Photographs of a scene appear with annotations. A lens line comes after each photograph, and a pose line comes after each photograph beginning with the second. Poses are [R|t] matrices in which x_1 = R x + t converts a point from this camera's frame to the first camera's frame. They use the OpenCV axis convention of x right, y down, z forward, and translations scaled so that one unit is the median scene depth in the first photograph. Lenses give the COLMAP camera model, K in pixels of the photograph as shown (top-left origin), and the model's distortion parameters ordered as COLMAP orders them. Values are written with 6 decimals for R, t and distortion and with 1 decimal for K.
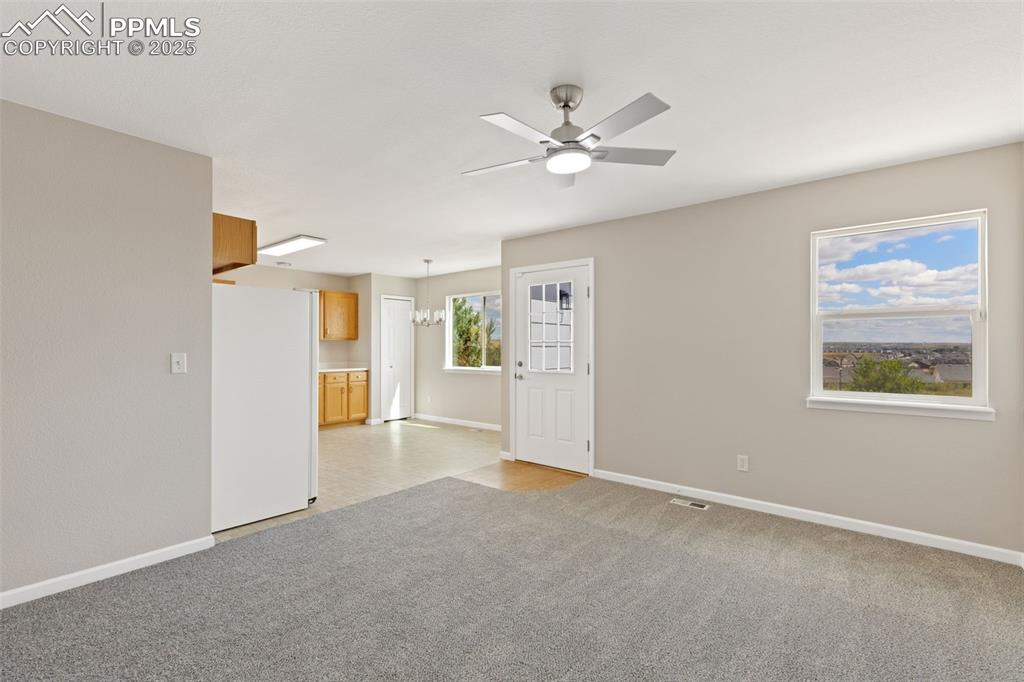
lens RADIAL K [[469.1, 0, 514.4], [0, 469.1, 337.6], [0, 0, 1]] dist [0.001936, 0.000002]
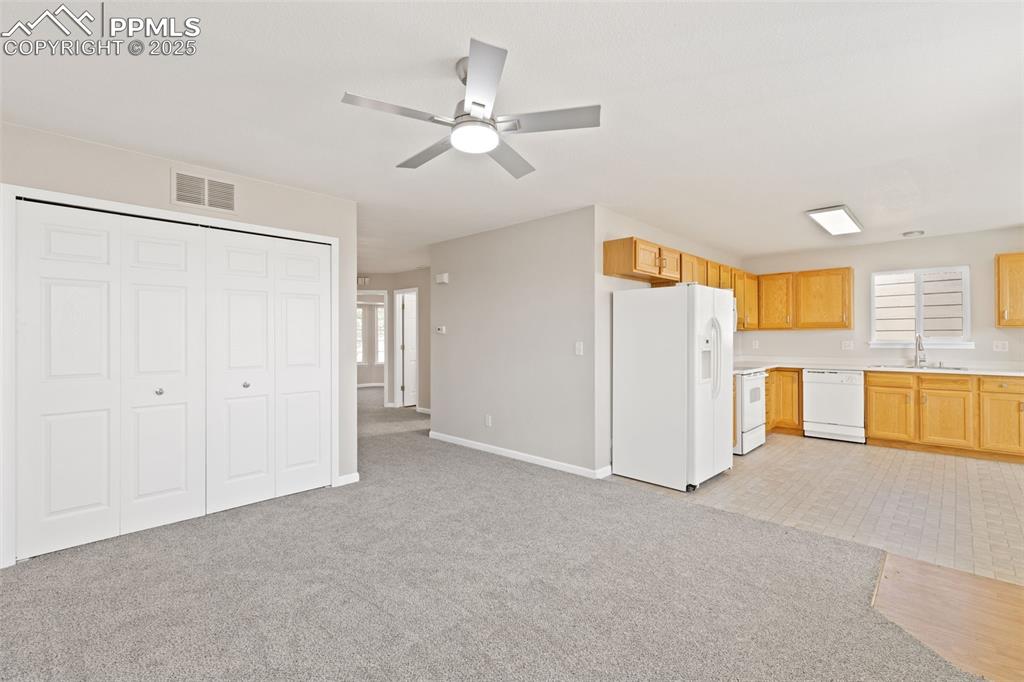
lens RADIAL K [[469.1, 0, 514.4], [0, 469.1, 337.6], [0, 0, 1]] dist [0.001936, 0.000002]
pose [[-0.099005, -0.000958, -0.995086, 0.821312], [0.018091, 0.999833, -0.002763, 0.018243], [0.994922, -0.018275, -0.098971, 0.934372]]
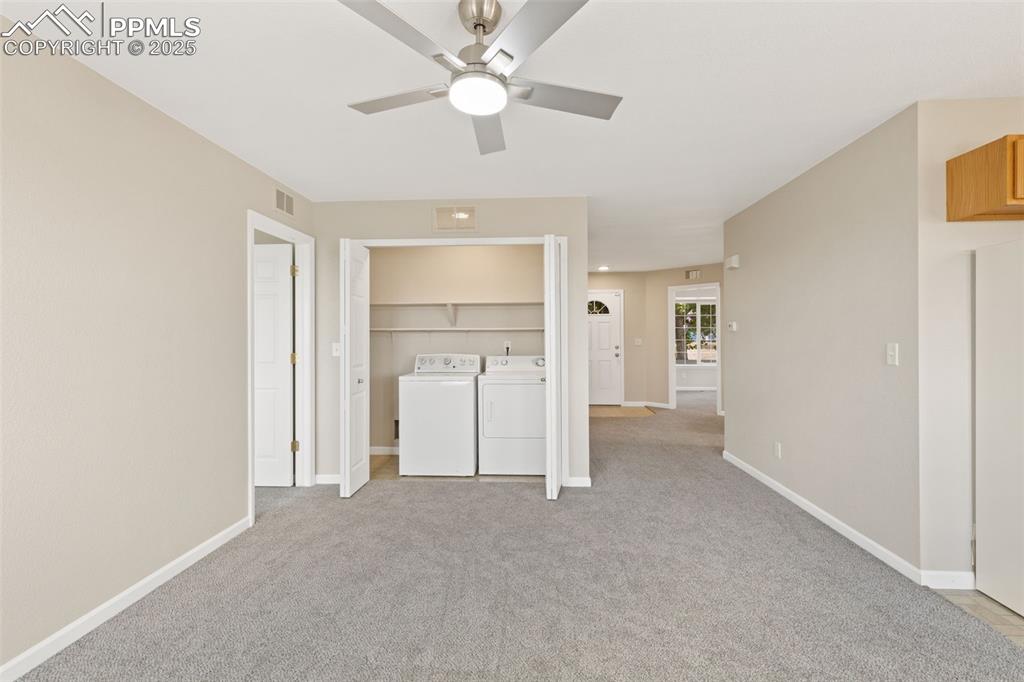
lens RADIAL K [[469.1, 0, 514.4], [0, 469.1, 337.6], [0, 0, 1]] dist [0.001936, 0.000002]
pose [[-0.828712, 0.002330, -0.559670, 0.394933], [0.012756, 0.999810, -0.014726, 0.025521], [0.559530, -0.019342, -0.828585, 1.330794]]
